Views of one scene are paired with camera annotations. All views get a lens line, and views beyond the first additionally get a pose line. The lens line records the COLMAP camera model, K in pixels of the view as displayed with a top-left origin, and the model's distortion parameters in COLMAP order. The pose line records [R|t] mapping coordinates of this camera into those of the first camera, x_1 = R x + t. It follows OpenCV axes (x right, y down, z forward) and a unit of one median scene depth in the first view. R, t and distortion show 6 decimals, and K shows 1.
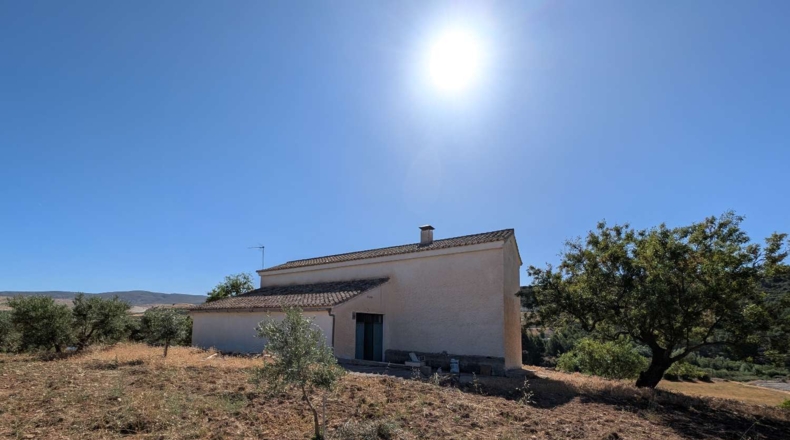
lens RADIAL K [[295.4, 0, 393.7], [0, 295.4, 294.7], [0, 0, 1]] dist [0.009486, -0.000261]
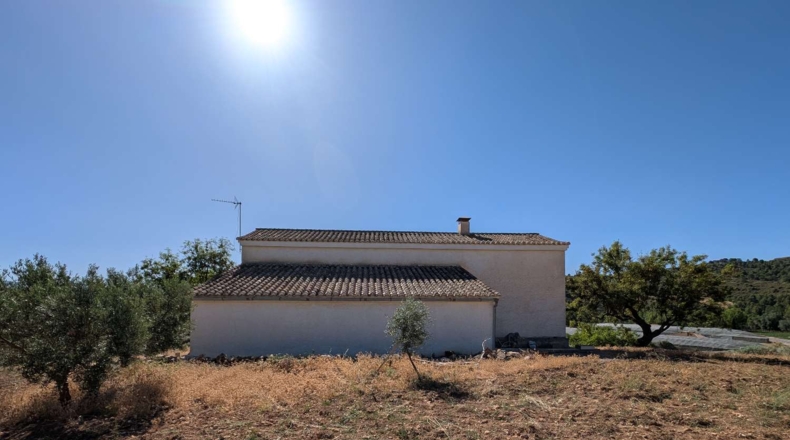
lens RADIAL K [[295.4, 0, 393.7], [0, 295.4, 294.7], [0, 0, 1]] dist [0.009486, -0.000261]
pose [[0.808438, 0.011364, 0.588471, -0.708888], [-0.044054, 0.998177, 0.041245, 0.007085], [-0.586930, -0.059268, 0.807465, 0.290624]]
